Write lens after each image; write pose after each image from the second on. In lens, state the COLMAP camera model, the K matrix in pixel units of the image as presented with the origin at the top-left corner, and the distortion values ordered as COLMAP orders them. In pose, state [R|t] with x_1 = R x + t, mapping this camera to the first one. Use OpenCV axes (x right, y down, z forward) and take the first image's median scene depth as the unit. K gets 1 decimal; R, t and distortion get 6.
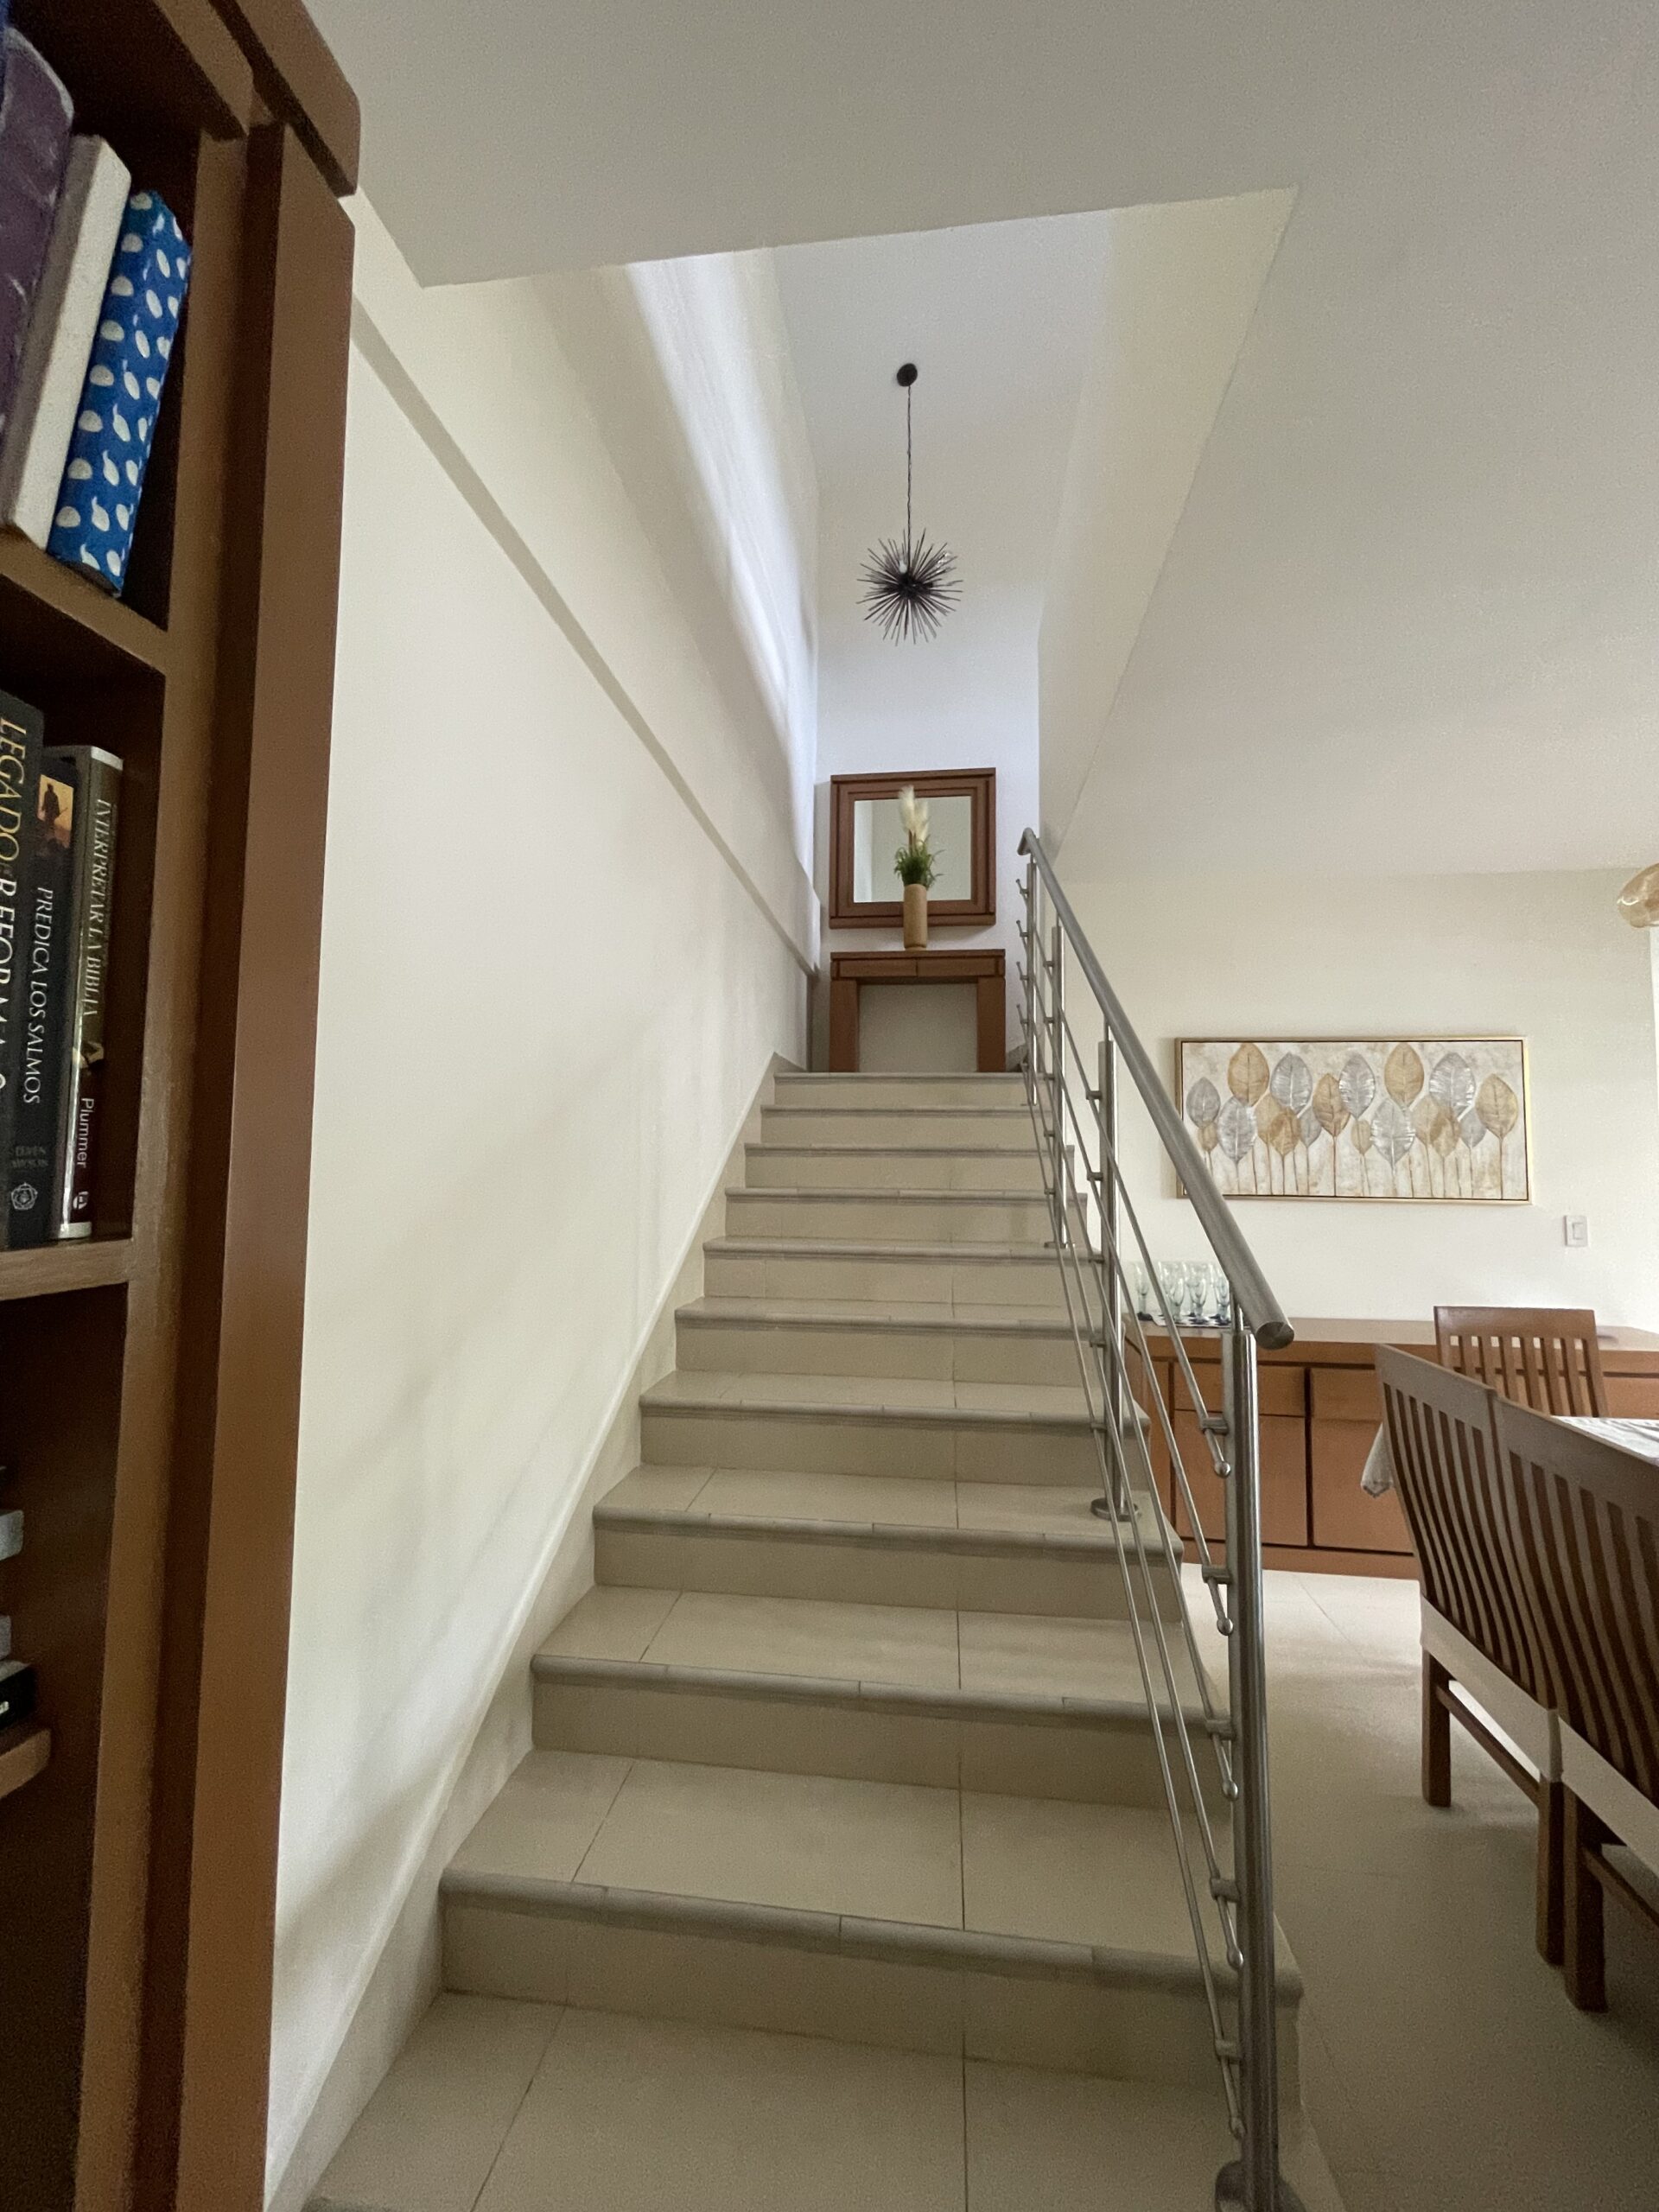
lens RADIAL K [[907.9, 0, 821.8], [0, 907.9, 1097.9], [0, 0, 1]] dist [-0.015813, 0.009564]
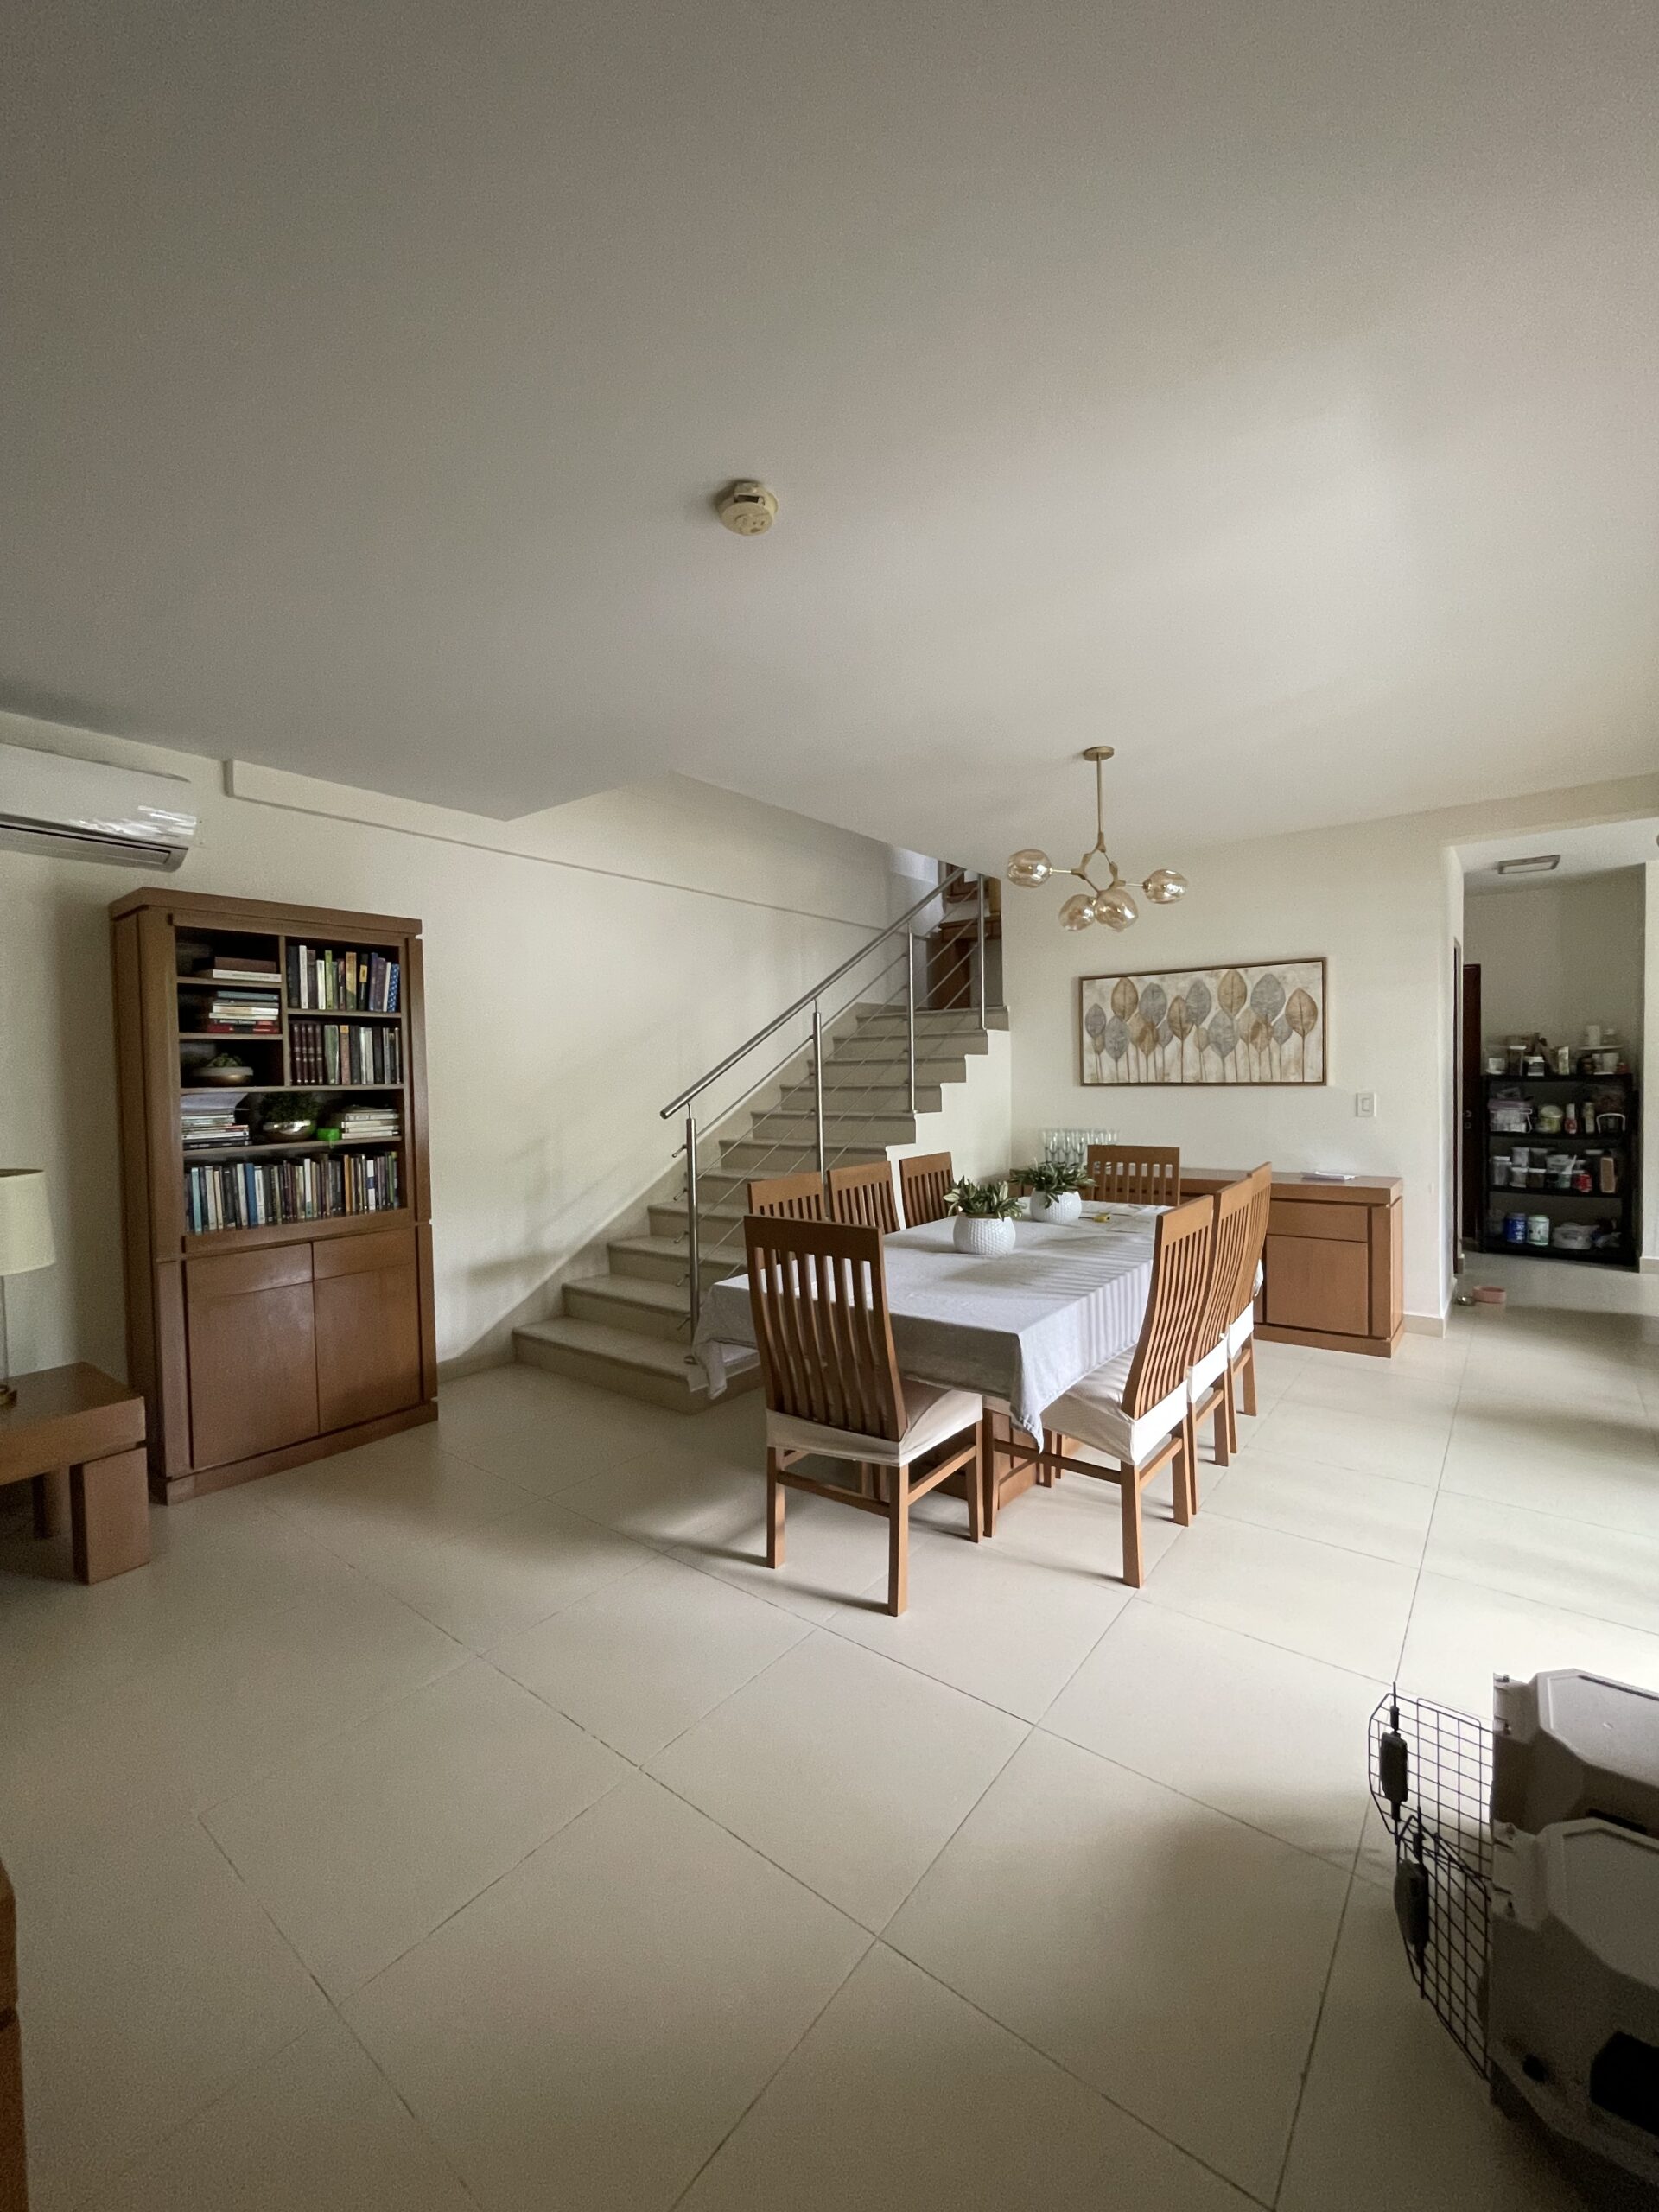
lens RADIAL K [[907.9, 0, 821.8], [0, 907.9, 1097.9], [0, 0, 1]] dist [-0.015813, 0.009564]
pose [[0.854433, -0.010778, -0.519450, 0.821043], [0.062317, 0.994693, 0.081865, -0.018503], [0.515812, -0.102319, 0.850570, -0.497399]]
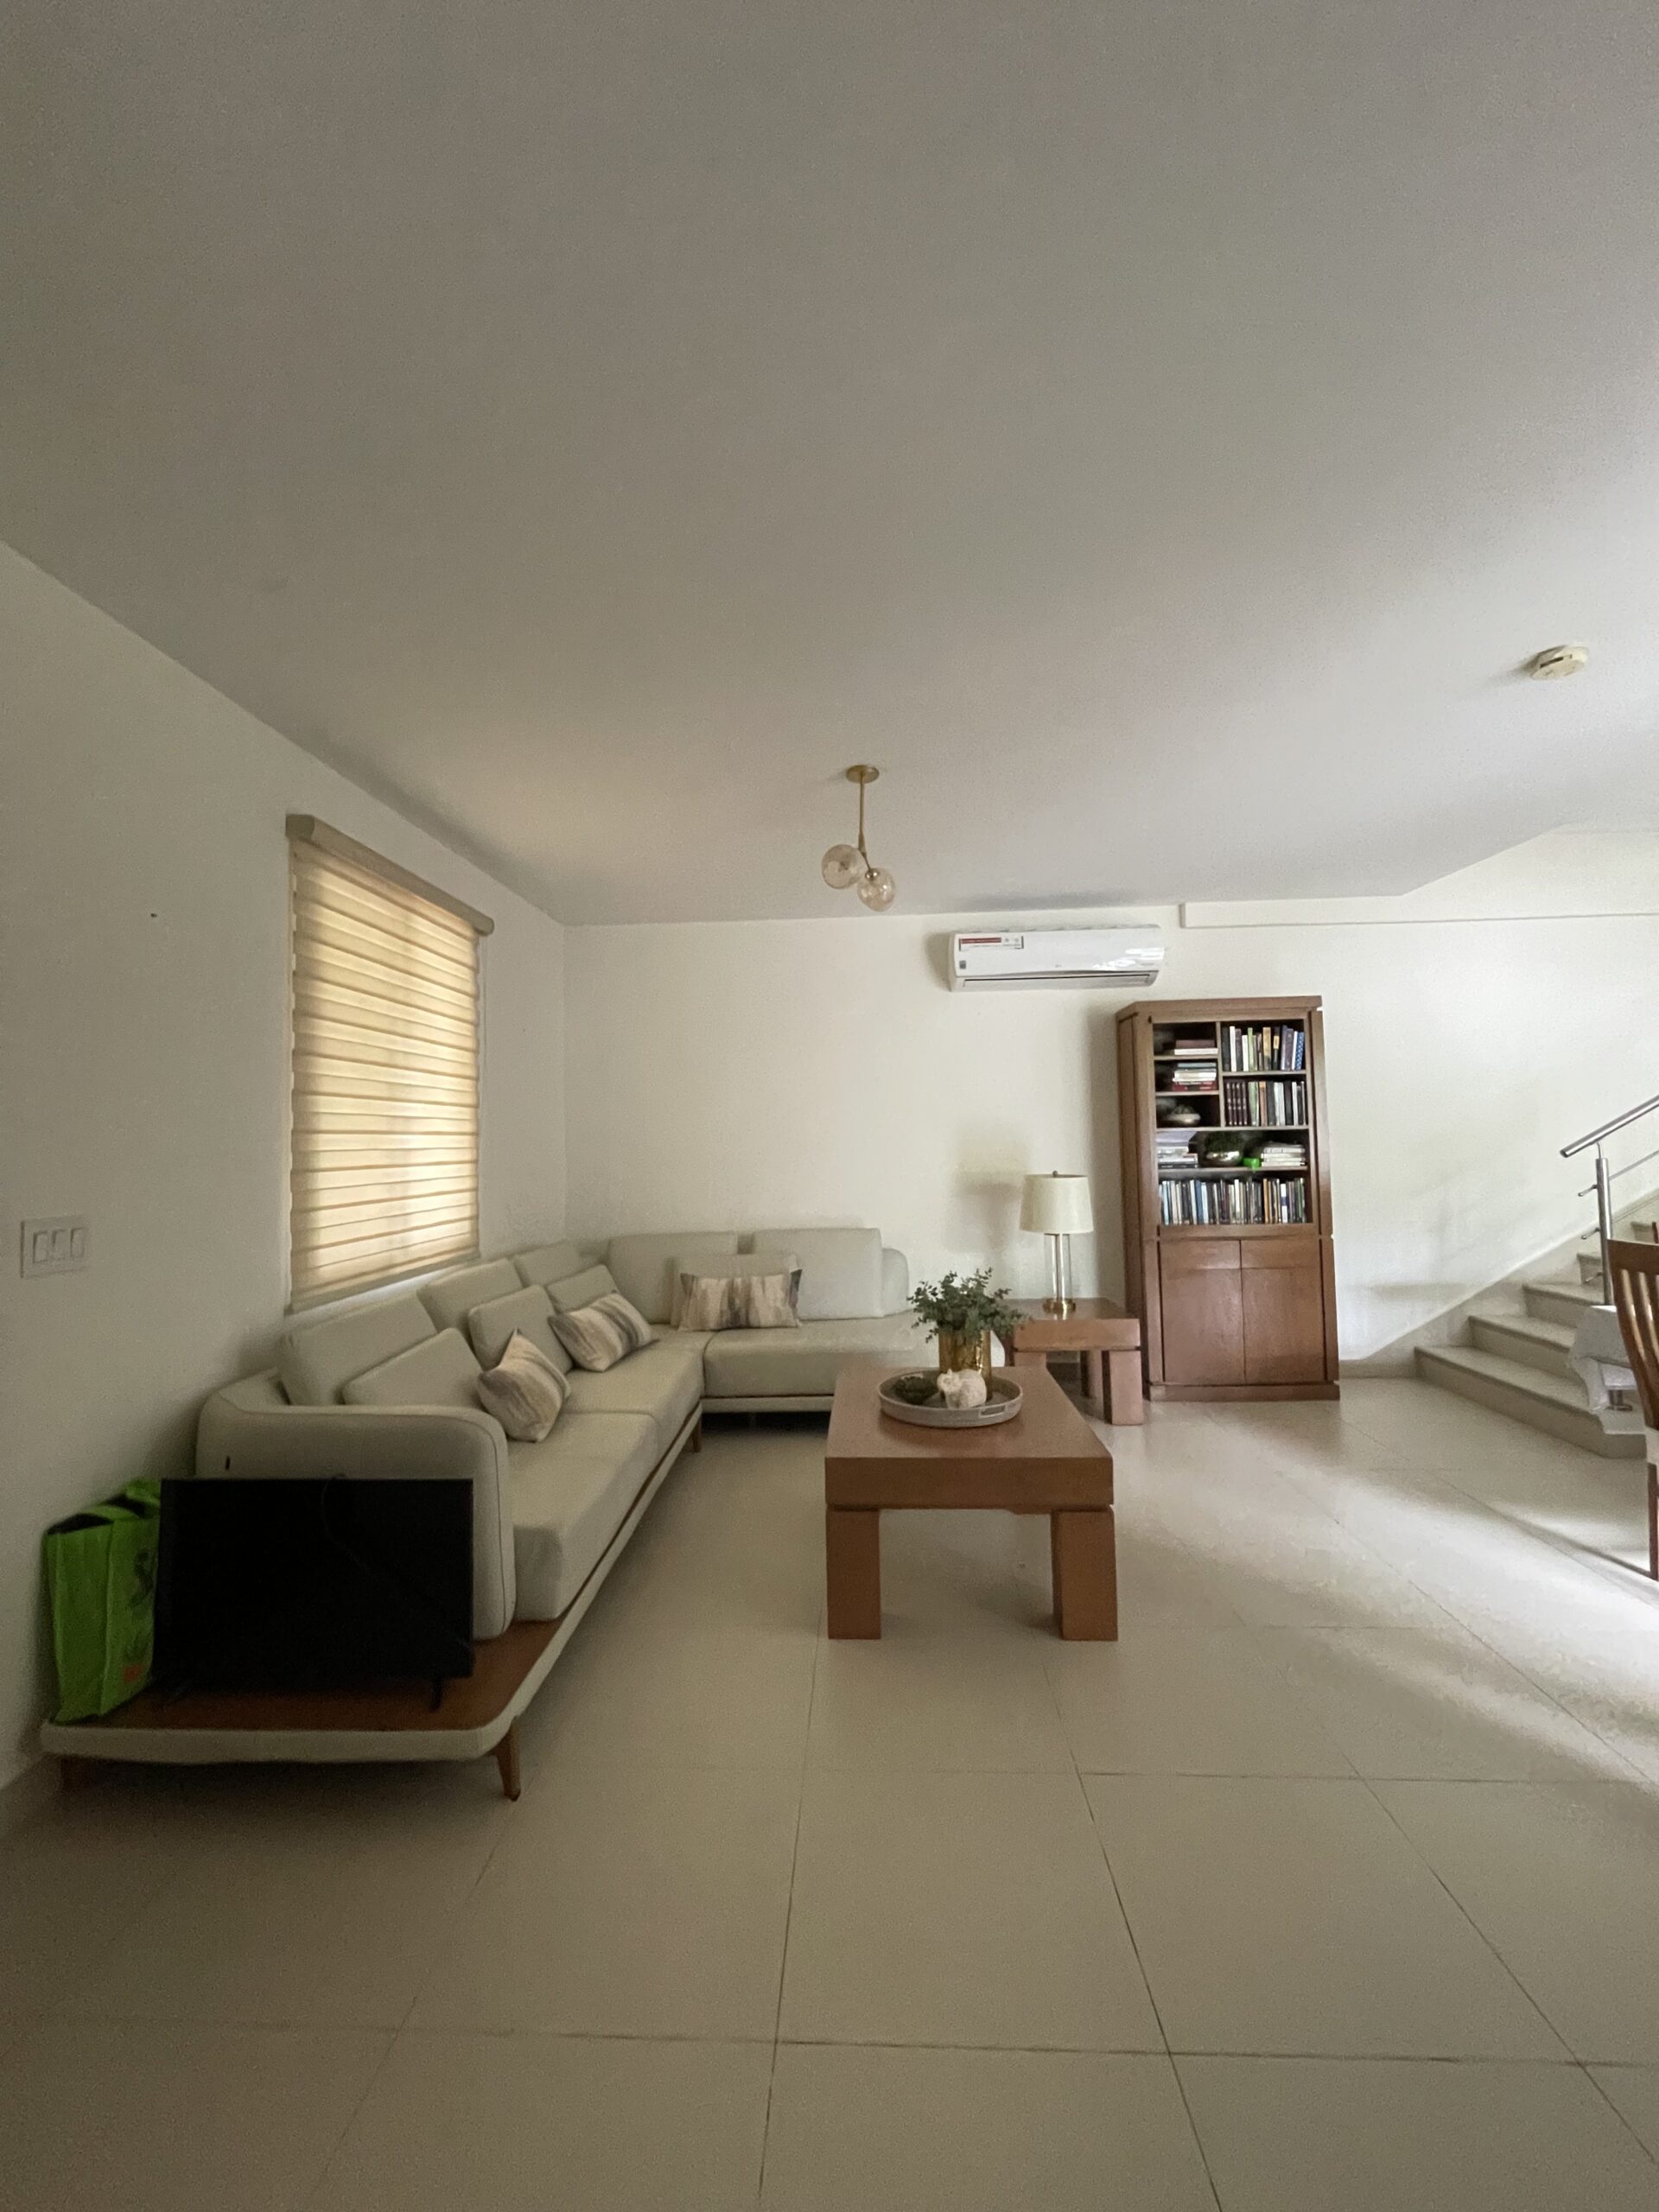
lens RADIAL K [[907.9, 0, 821.8], [0, 907.9, 1097.9], [0, 0, 1]] dist [-0.015813, 0.009564]
pose [[0.069955, -0.054727, -0.996048, 1.125478], [0.090684, 0.994708, -0.048285, -0.019865], [0.993420, -0.086948, 0.074548, -0.654133]]
